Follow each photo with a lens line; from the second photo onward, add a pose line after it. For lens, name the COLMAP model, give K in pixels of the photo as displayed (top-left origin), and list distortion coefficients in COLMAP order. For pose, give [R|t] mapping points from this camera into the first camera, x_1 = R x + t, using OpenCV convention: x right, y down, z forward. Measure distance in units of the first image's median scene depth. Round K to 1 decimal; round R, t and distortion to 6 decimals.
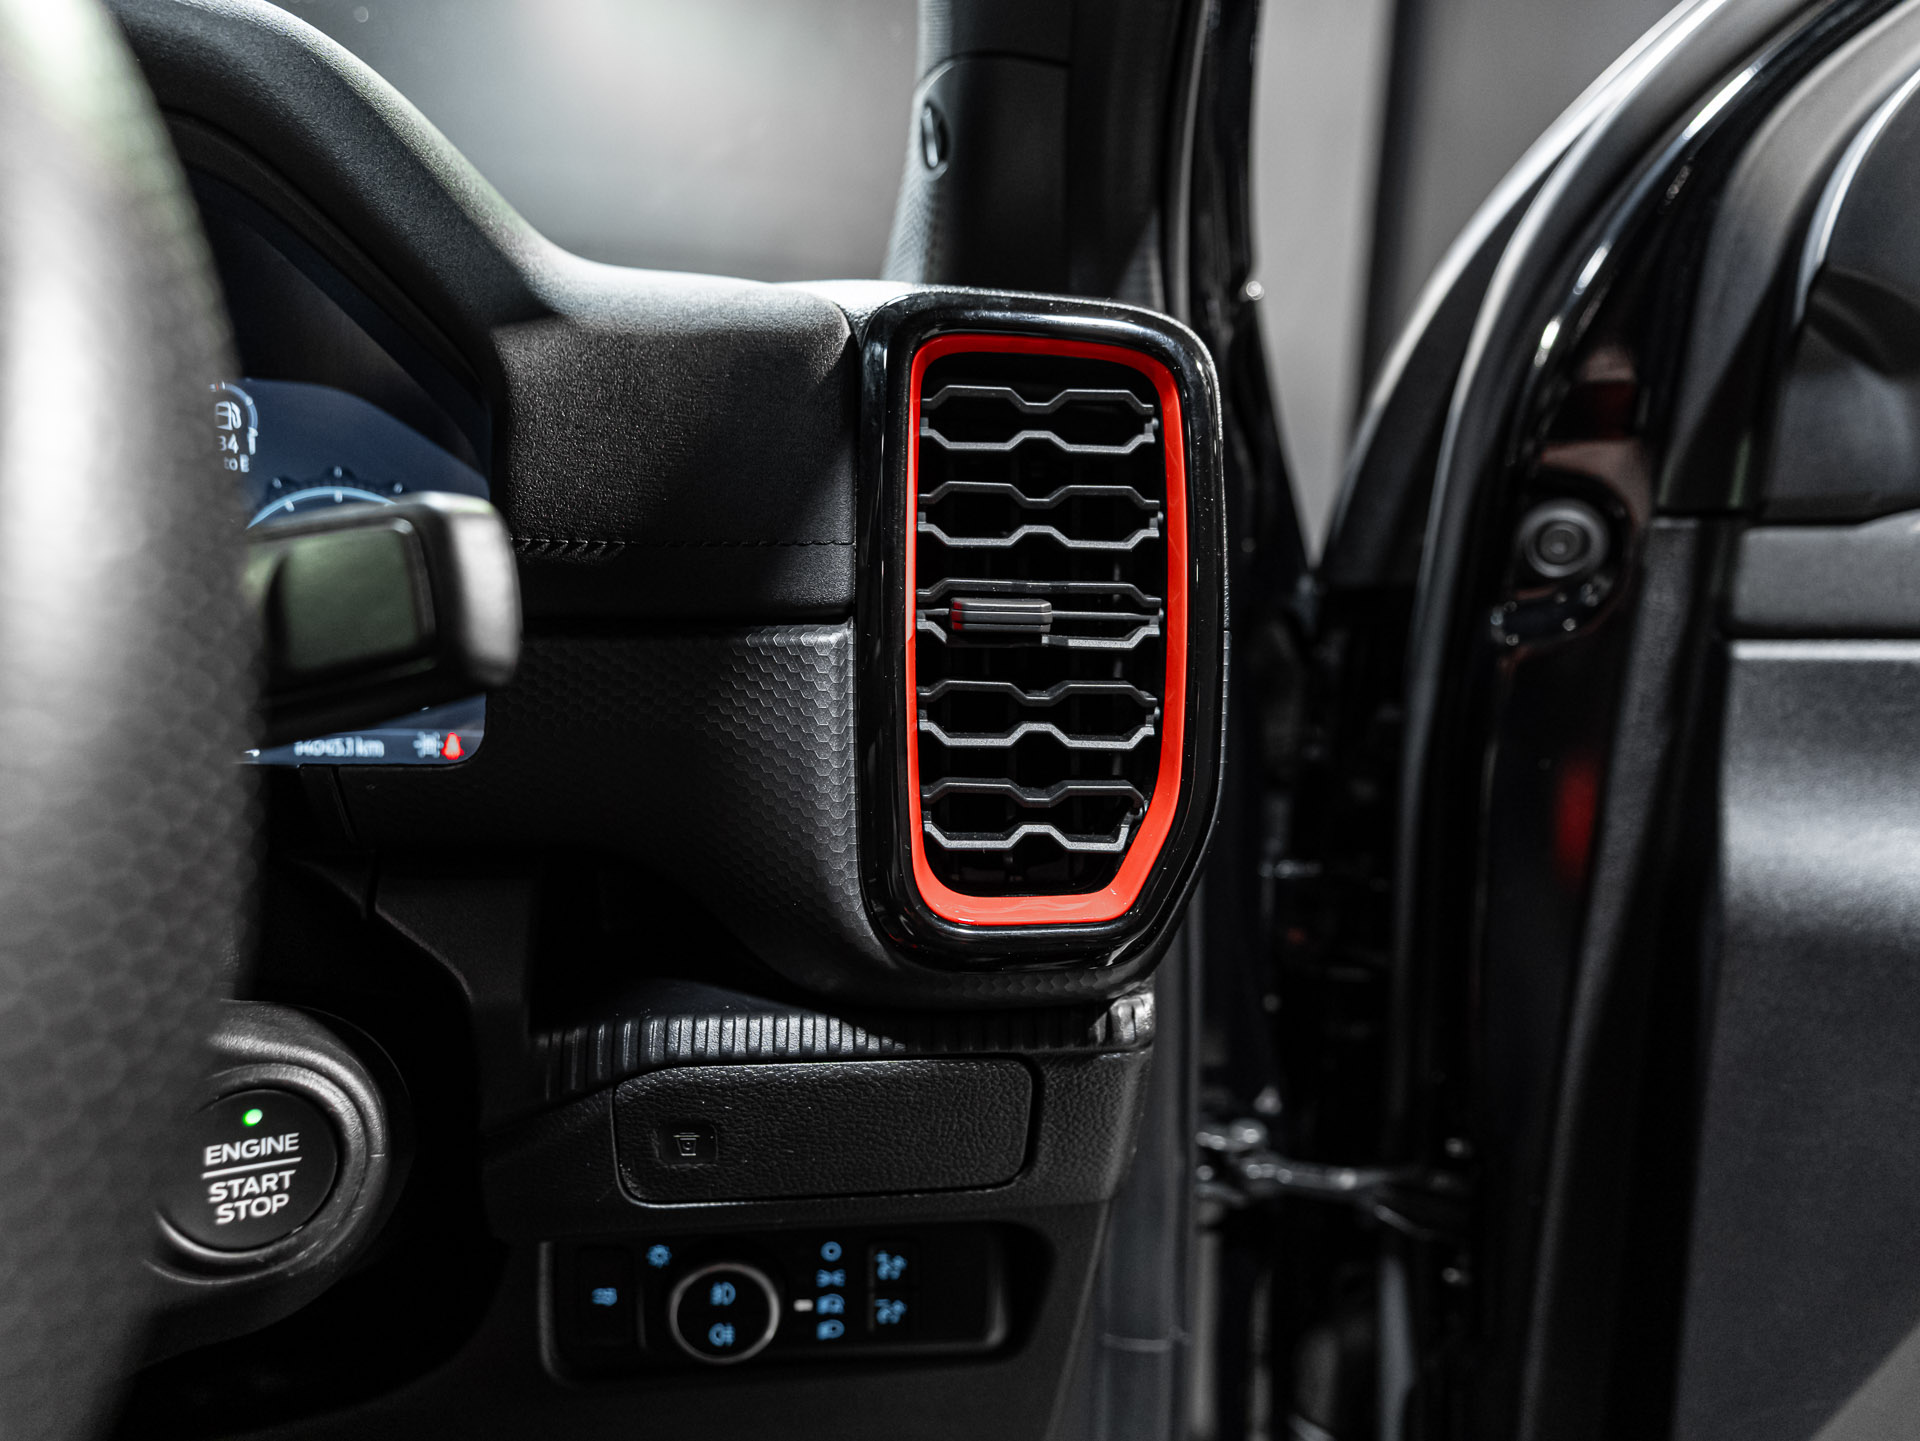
lens RADIAL K [[1202.3, 0, 975.2], [0, 1202.3, 724.1], [0, 0, 1]] dist [-0.006361, 0.025872]
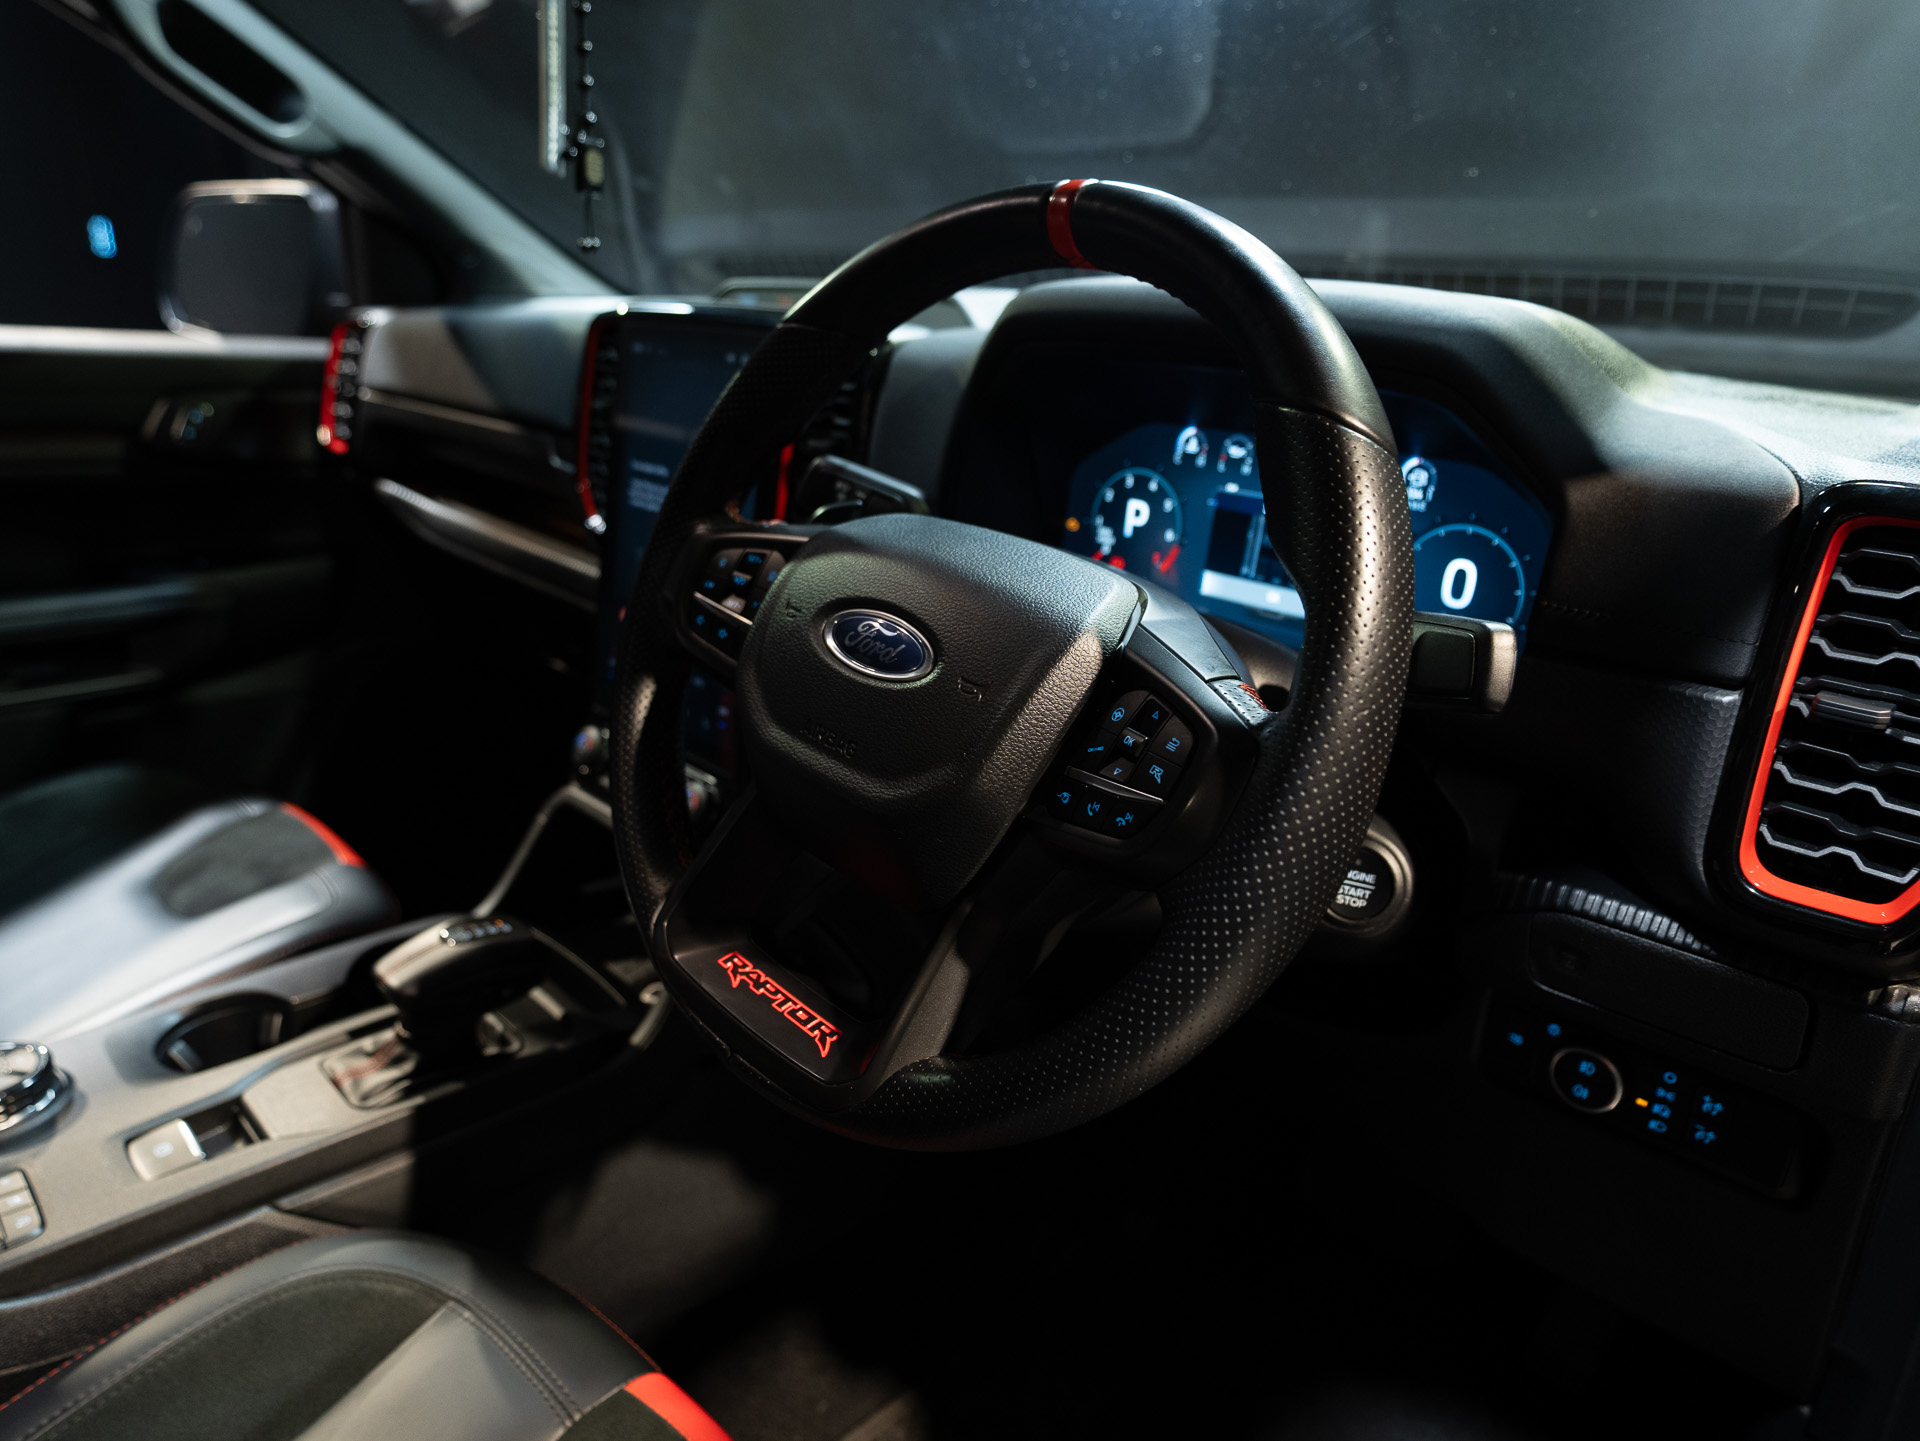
lens RADIAL K [[1202.3, 0, 975.2], [0, 1202.3, 724.1], [0, 0, 1]] dist [-0.006361, 0.025872]
pose [[0.632346, 0.239684, -0.736675, 0.430505], [-0.136091, 0.970515, 0.198949, -0.216708], [0.762638, -0.025550, 0.646320, -0.794512]]
